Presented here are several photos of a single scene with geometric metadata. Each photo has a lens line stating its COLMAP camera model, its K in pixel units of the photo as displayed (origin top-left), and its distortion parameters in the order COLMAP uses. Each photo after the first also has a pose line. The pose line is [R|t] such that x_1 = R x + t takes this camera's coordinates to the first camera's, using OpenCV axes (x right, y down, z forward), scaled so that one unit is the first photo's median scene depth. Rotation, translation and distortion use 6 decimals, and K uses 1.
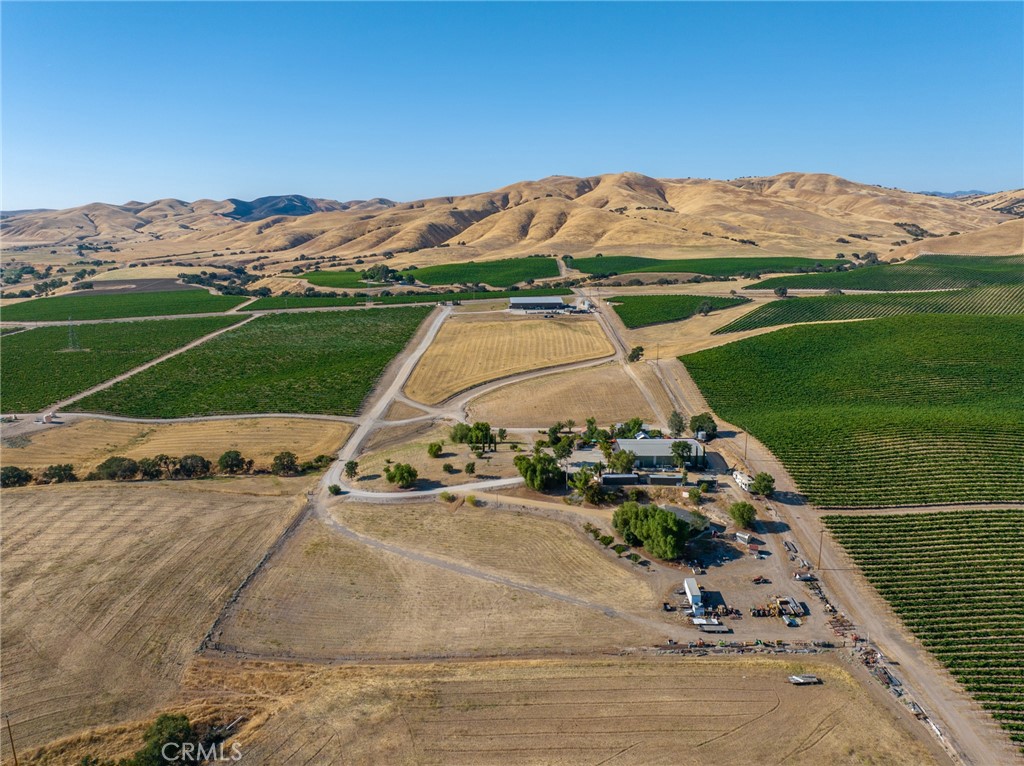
lens RADIAL K [[724.0, 0, 512.0], [0, 724.0, 383.0], [0, 0, 1]] dist [-0.024685, -0.000192]
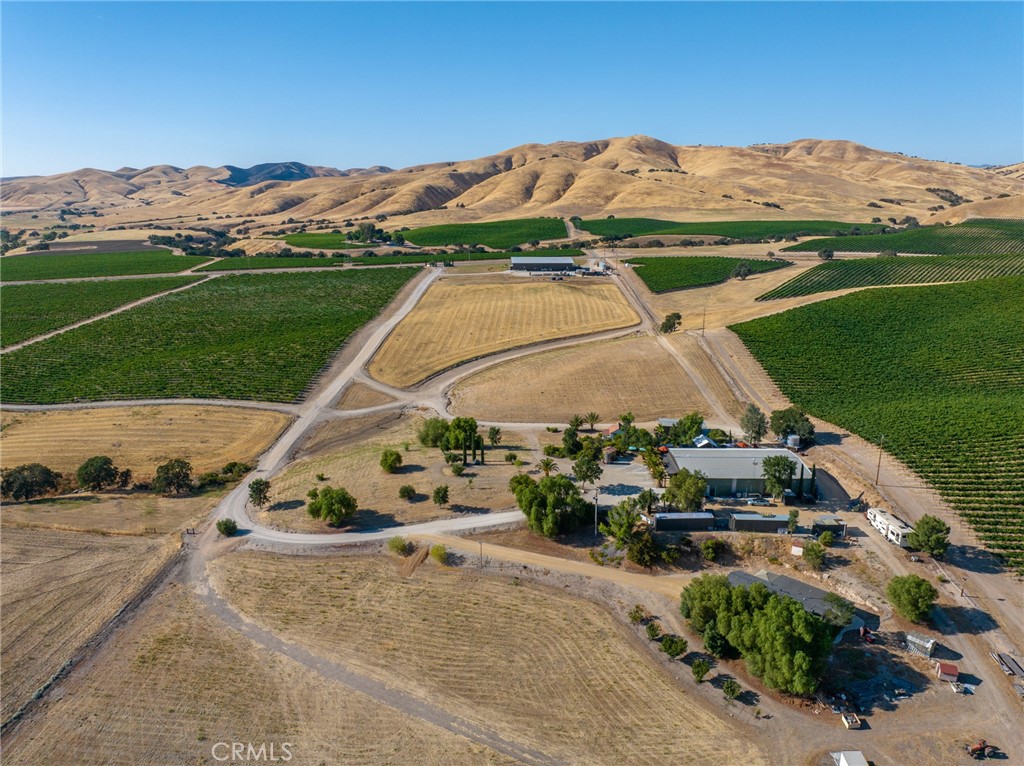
lens RADIAL K [[724.0, 0, 512.0], [0, 724.0, 383.0], [0, 0, 1]] dist [-0.024685, -0.000192]
pose [[0.999968, 0.007131, -0.003550, 0.002269], [-0.006998, 0.999322, 0.036160, -0.001349], [0.003805, -0.036134, 0.999340, 0.146058]]
